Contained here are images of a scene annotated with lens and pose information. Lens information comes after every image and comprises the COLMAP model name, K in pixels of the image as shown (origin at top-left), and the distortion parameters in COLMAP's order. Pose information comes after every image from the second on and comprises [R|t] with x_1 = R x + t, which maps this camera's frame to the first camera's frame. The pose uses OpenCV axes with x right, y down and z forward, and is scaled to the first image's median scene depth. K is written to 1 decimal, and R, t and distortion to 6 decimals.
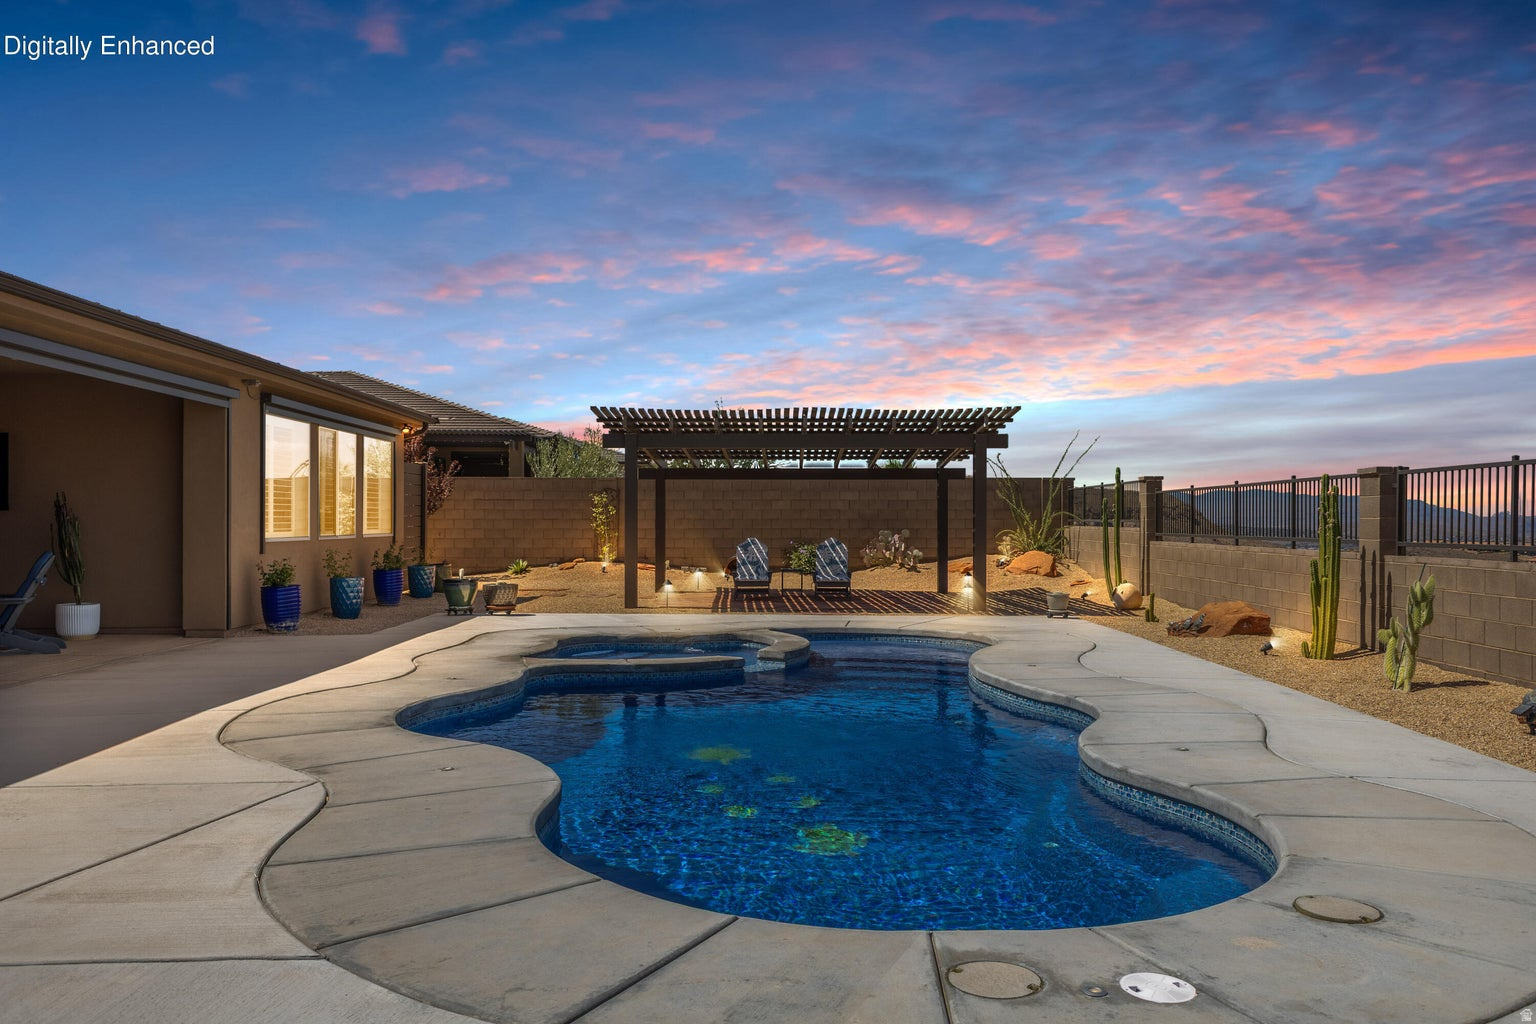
lens RADIAL K [[1209.4, 0, 767.6], [0, 1209.4, 516.3], [0, 0, 1]] dist [0.005790, 0.001198]
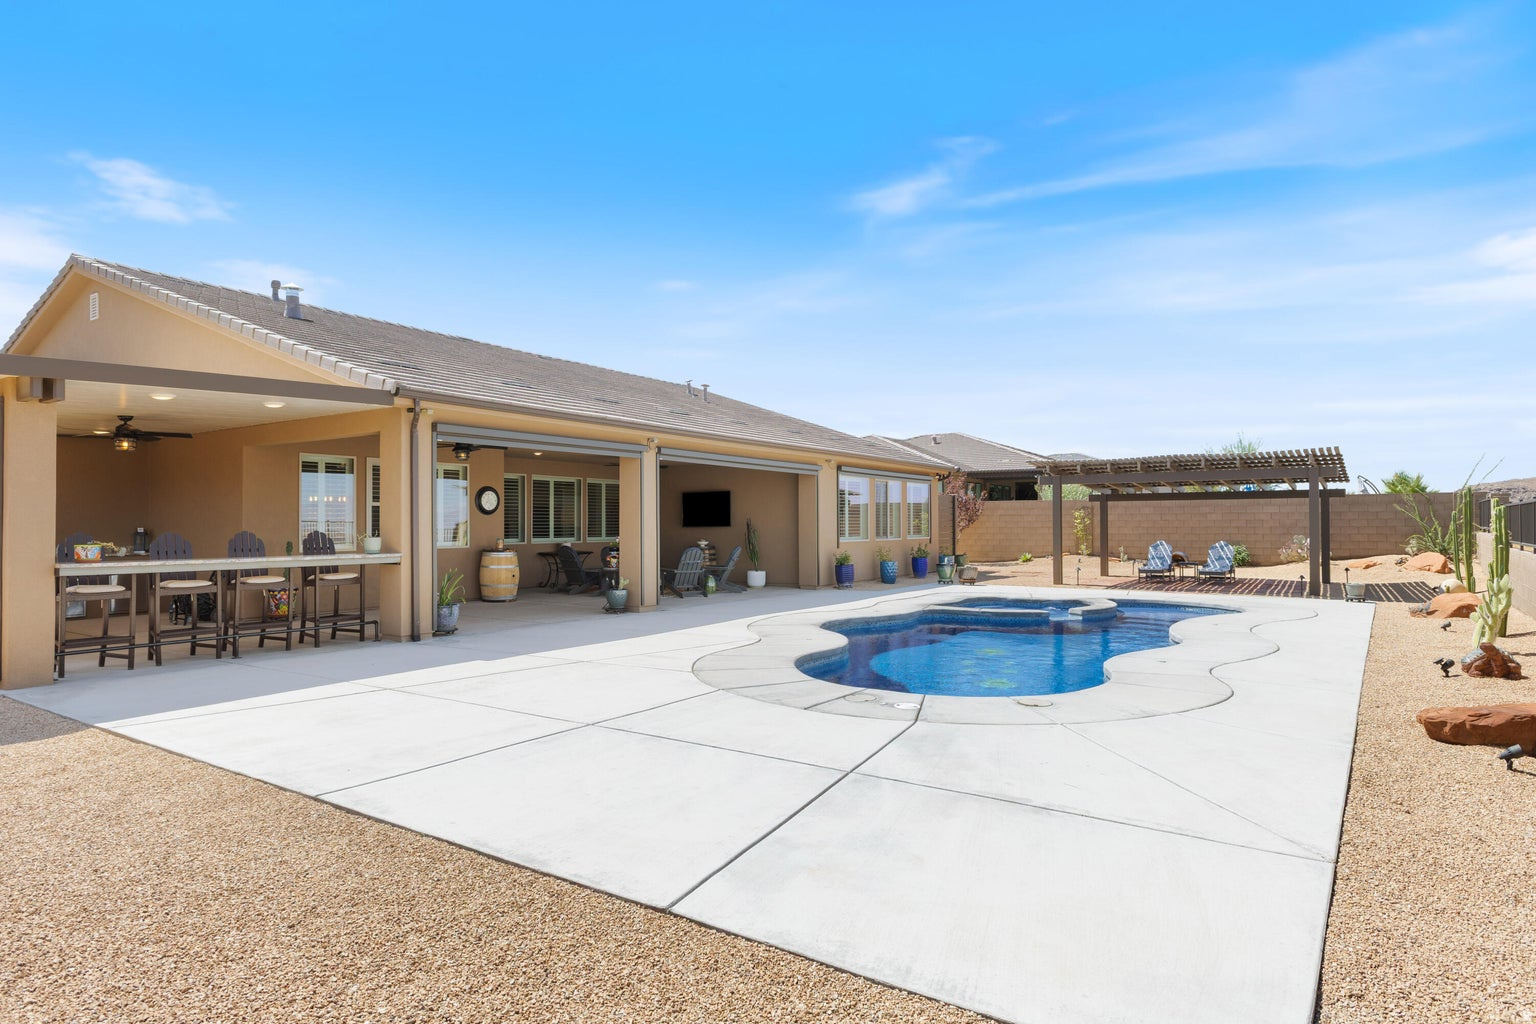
lens RADIAL K [[877.4, 0, 767.5], [0, 877.4, 514.5], [0, 0, 1]] dist [-0.004365, -0.000437]
pose [[0.811797, -0.010558, -0.583844, 0.254891], [0.006857, 0.999940, -0.008548, -0.009428], [0.583899, 0.002935, 0.811821, -0.170540]]
